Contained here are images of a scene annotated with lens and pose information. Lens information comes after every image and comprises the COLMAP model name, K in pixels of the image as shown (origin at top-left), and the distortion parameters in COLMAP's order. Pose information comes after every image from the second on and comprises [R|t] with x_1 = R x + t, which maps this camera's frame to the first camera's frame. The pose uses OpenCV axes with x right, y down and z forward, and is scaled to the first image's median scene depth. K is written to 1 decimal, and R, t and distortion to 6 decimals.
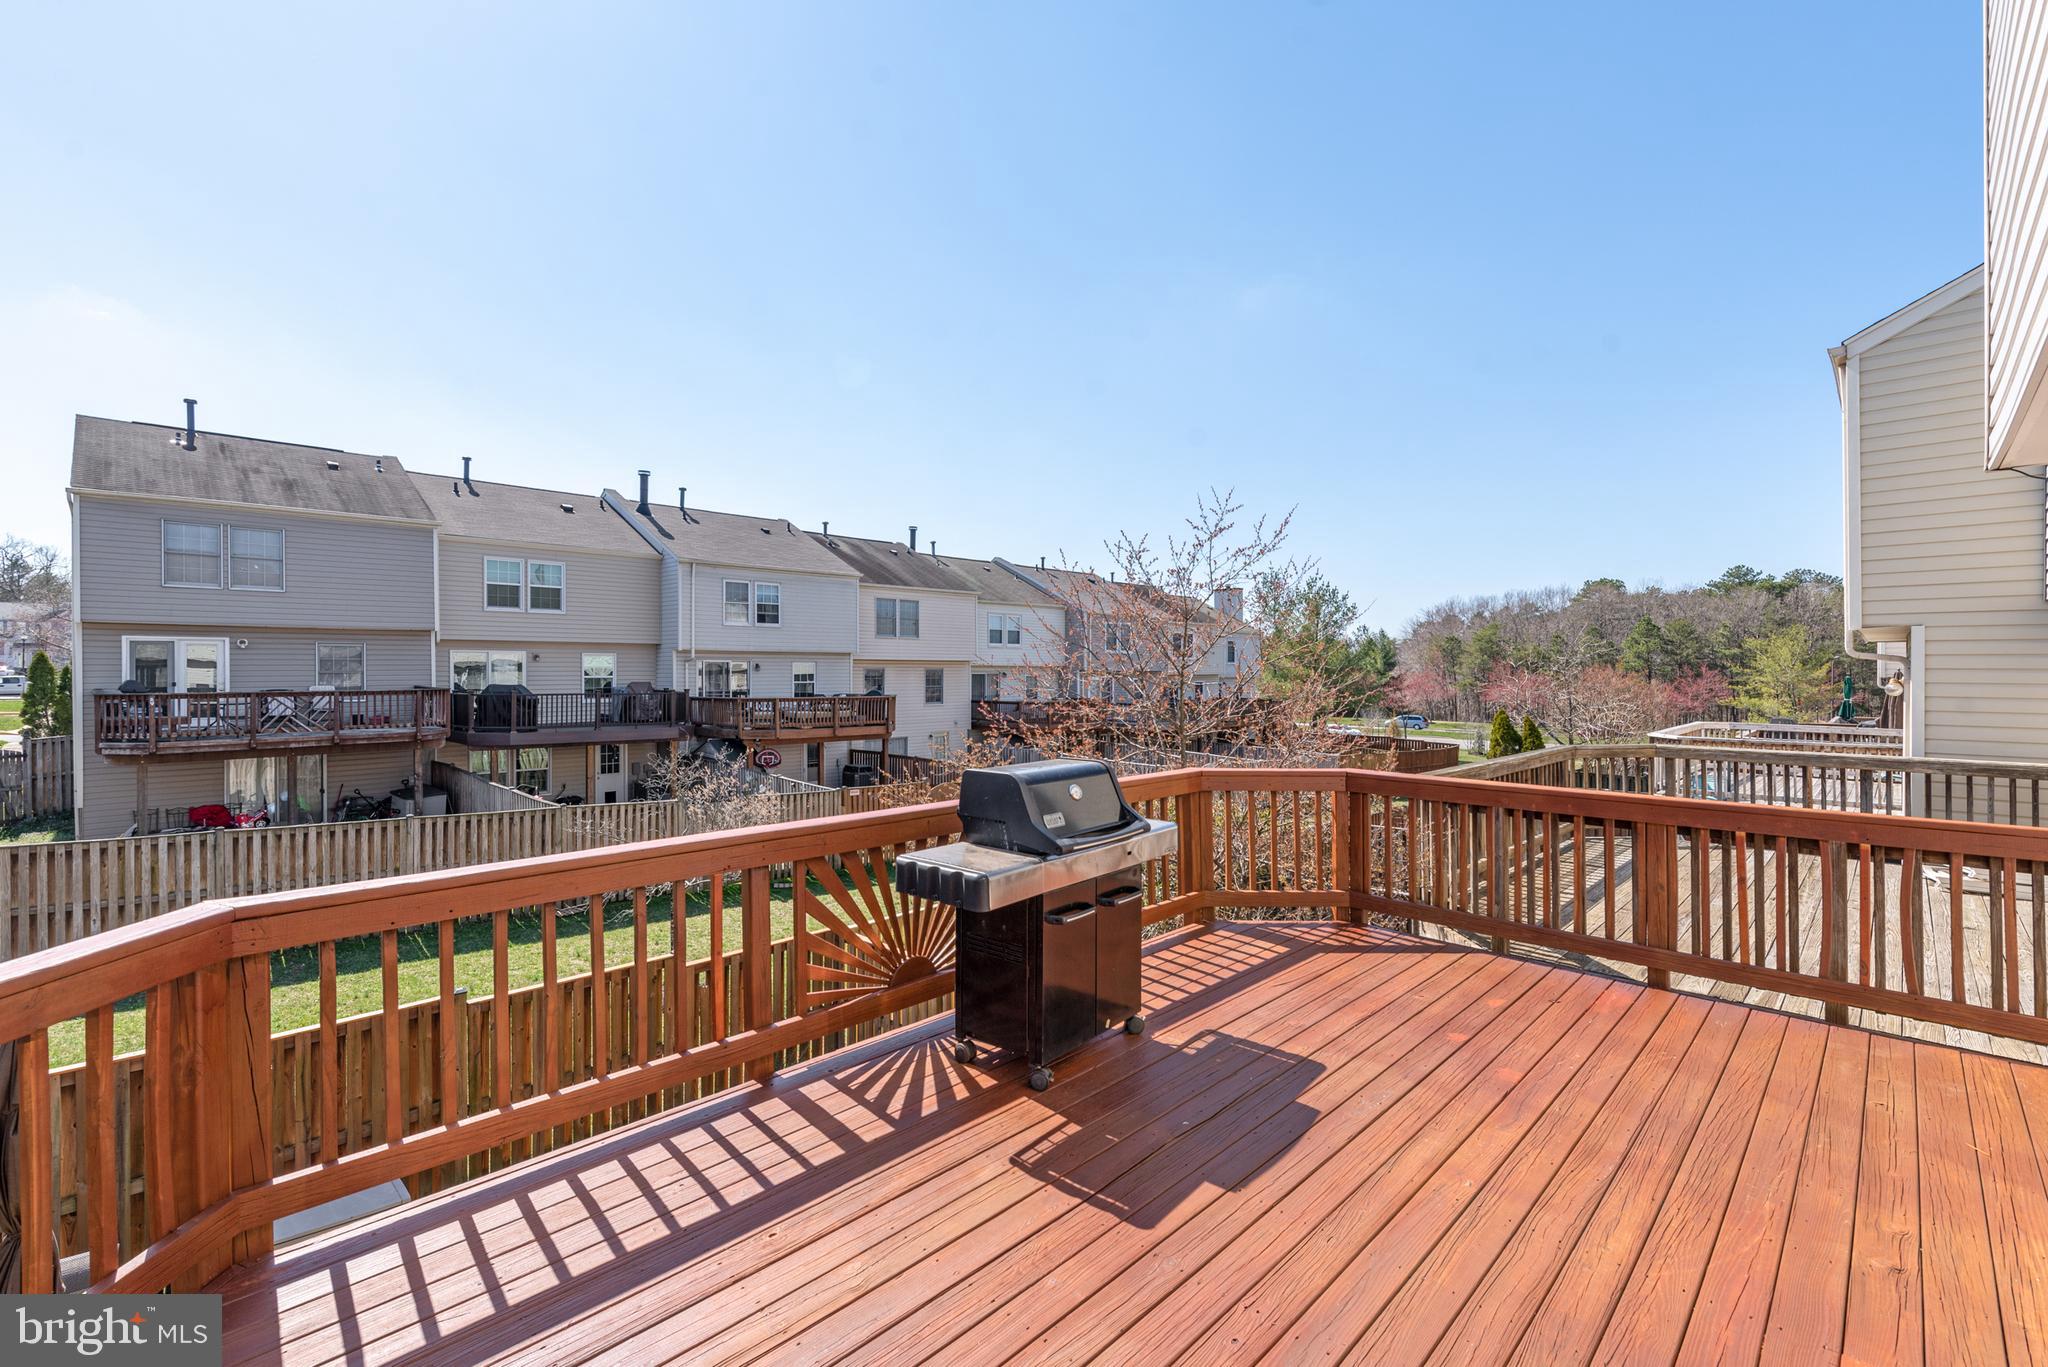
lens RADIAL K [[888.2, 0, 1033.5], [0, 888.2, 673.6], [0, 0, 1]] dist [0.001725, -0.000916]
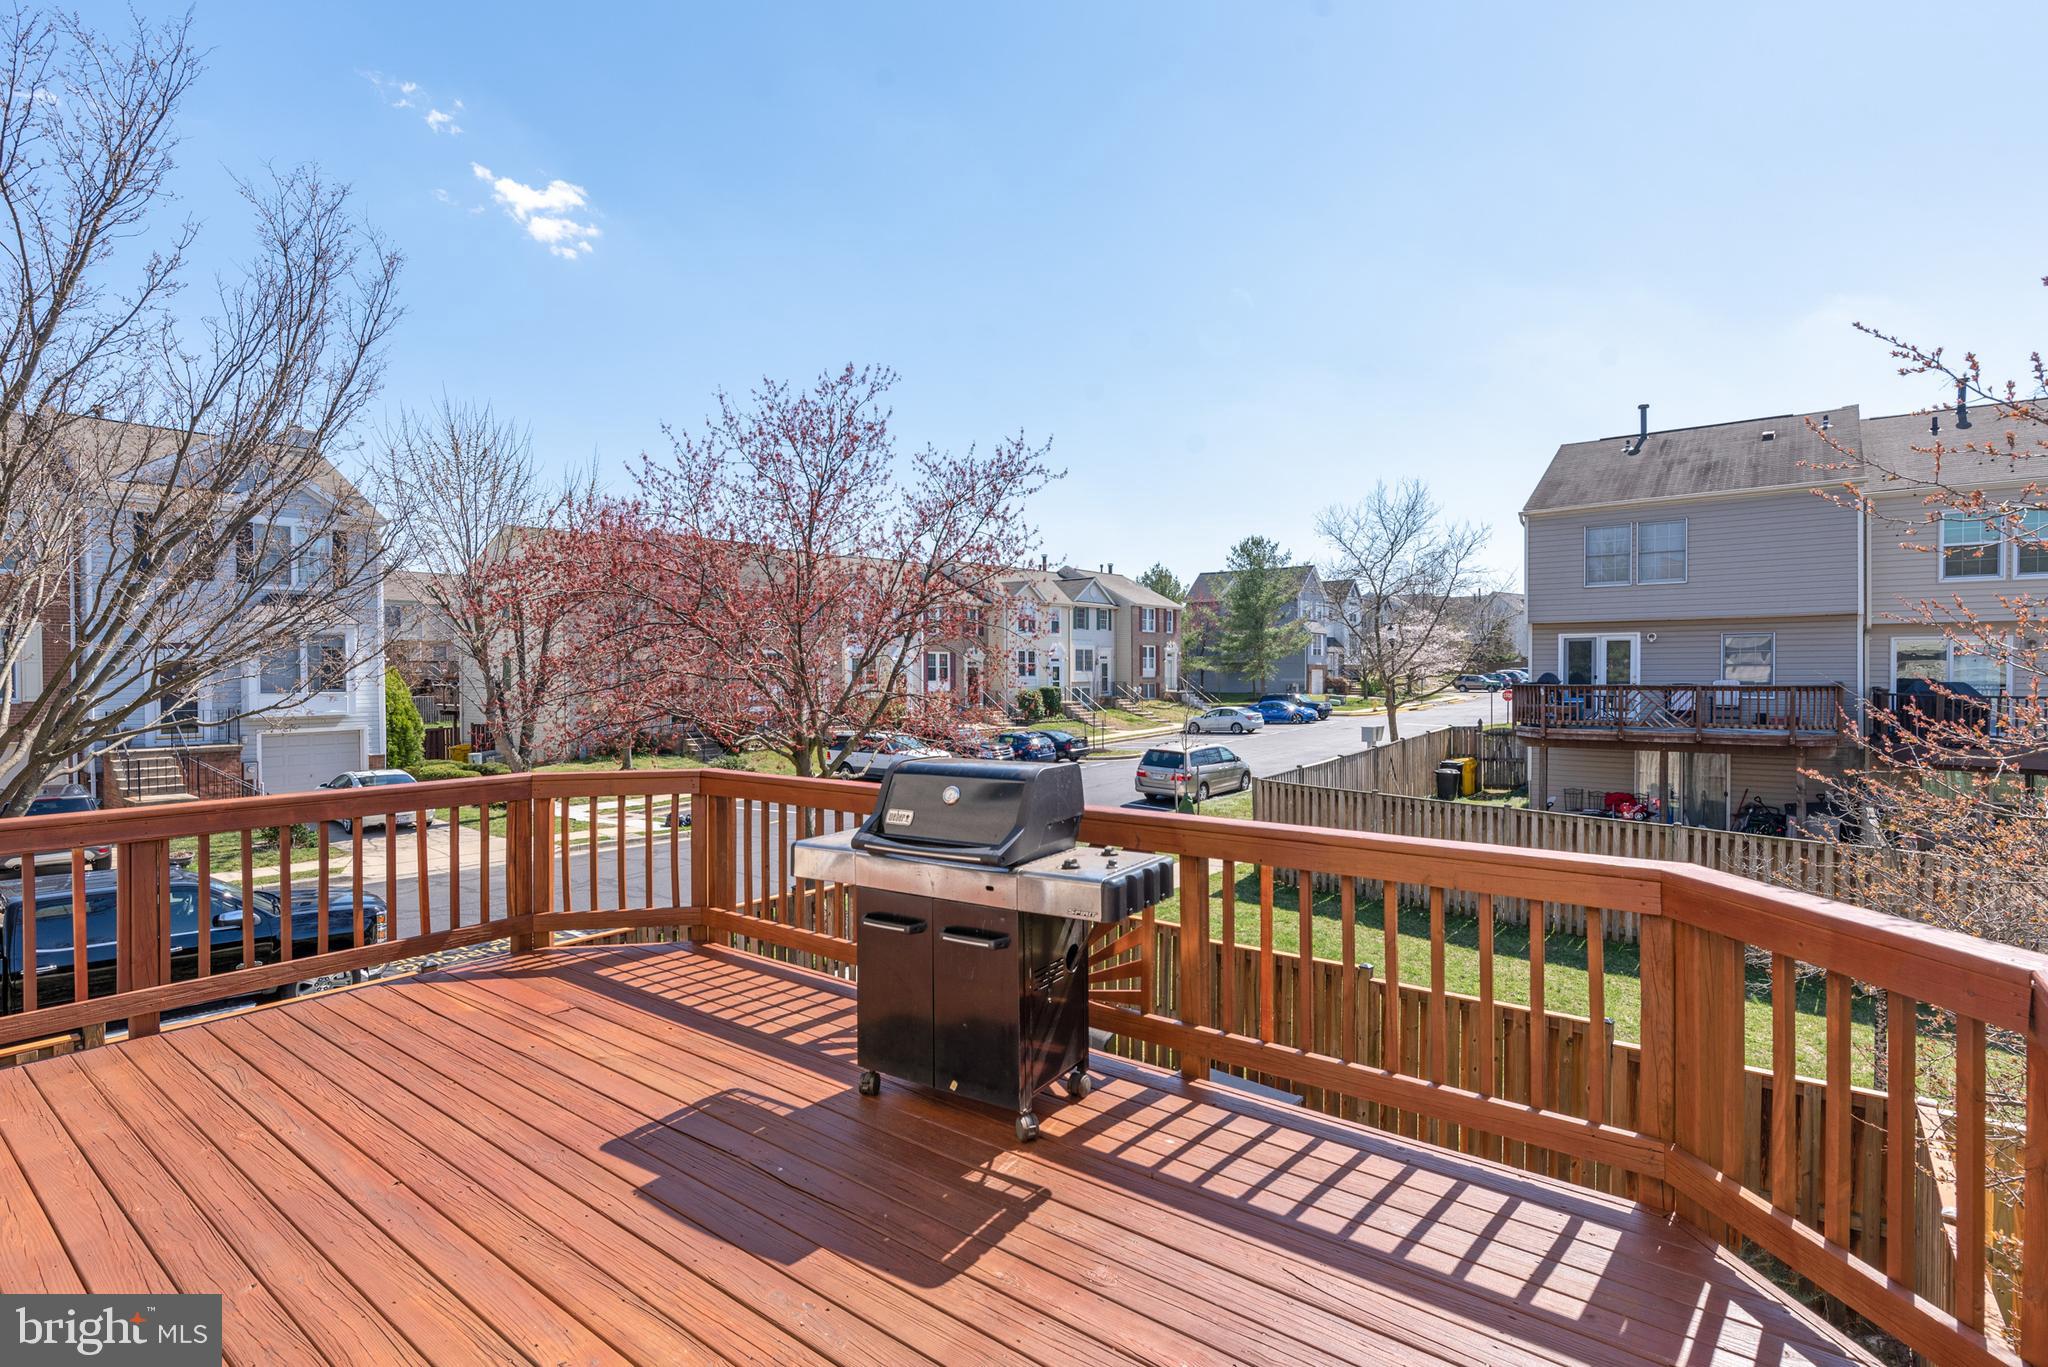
lens RADIAL K [[1012.9, 0, 1032.4], [0, 1012.9, 682.6], [0, 0, 1]] dist [0.003844, -0.000380]
pose [[0.108060, 0.013796, -0.994049, 0.489289], [-0.001214, 0.999905, 0.013746, 0.007020], [0.994144, -0.000279, 0.108066, 0.473577]]
